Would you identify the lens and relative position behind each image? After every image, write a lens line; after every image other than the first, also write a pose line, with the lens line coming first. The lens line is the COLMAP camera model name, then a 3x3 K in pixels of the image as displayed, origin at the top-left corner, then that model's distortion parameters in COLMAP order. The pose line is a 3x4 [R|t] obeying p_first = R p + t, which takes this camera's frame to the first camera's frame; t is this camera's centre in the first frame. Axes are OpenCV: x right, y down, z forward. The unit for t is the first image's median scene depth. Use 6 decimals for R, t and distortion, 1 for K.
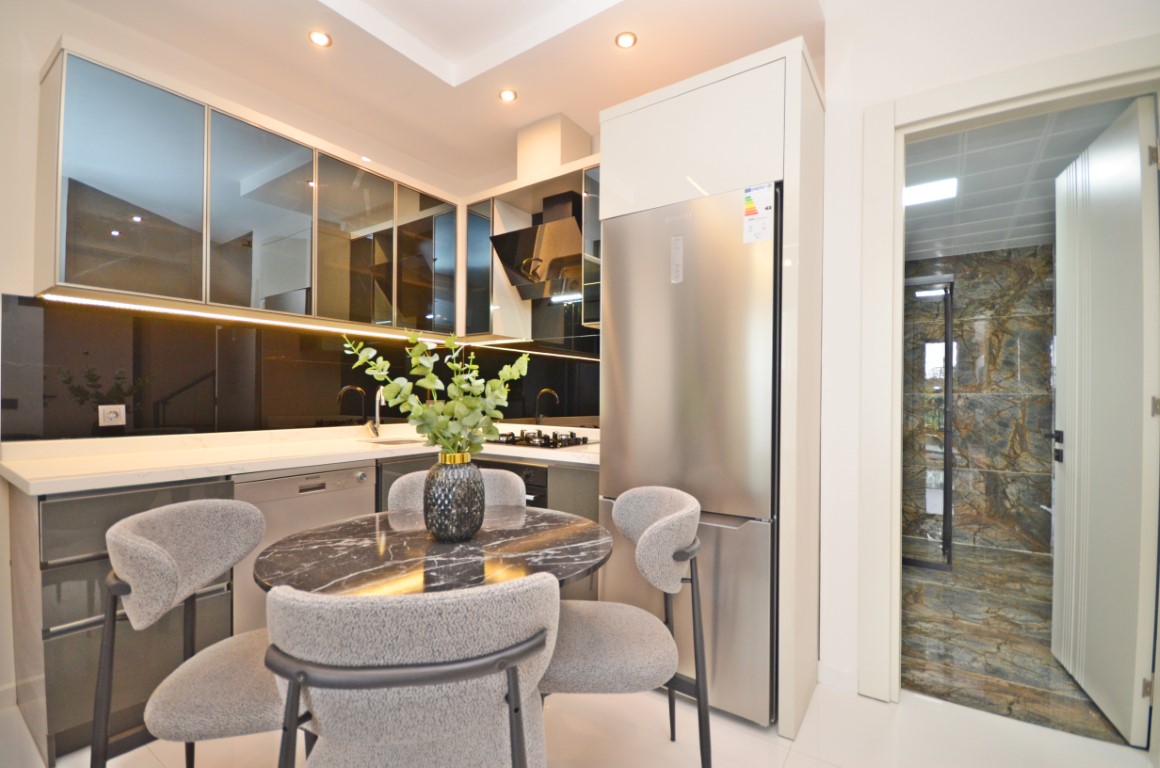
lens RADIAL K [[513.6, 0, 575.9], [0, 513.6, 396.0], [0, 0, 1]] dist [0.014883, -0.016088]
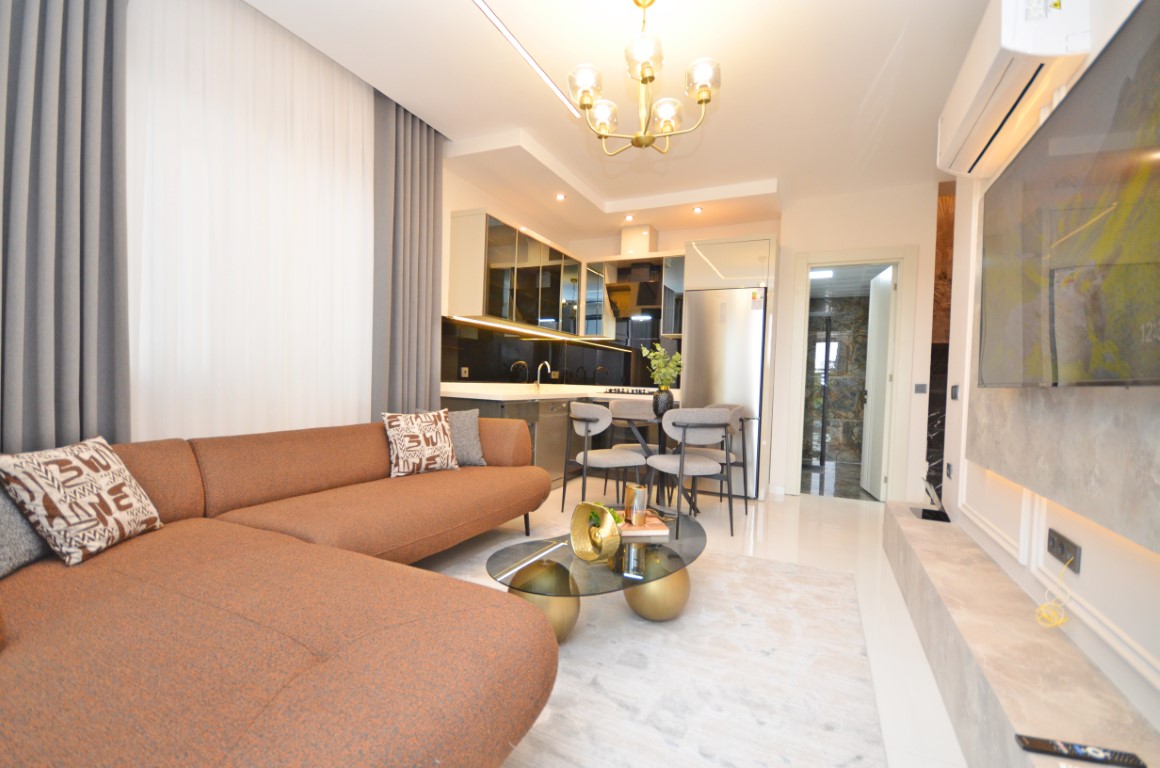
lens RADIAL K [[513.6, 0, 575.9], [0, 513.6, 396.0], [0, 0, 1]] dist [0.014883, -0.016088]
pose [[0.986211, 0.020091, 0.164267, -0.538584], [-0.025508, 0.999196, 0.030934, 0.038689], [-0.163513, -0.034698, 0.985931, -0.788377]]
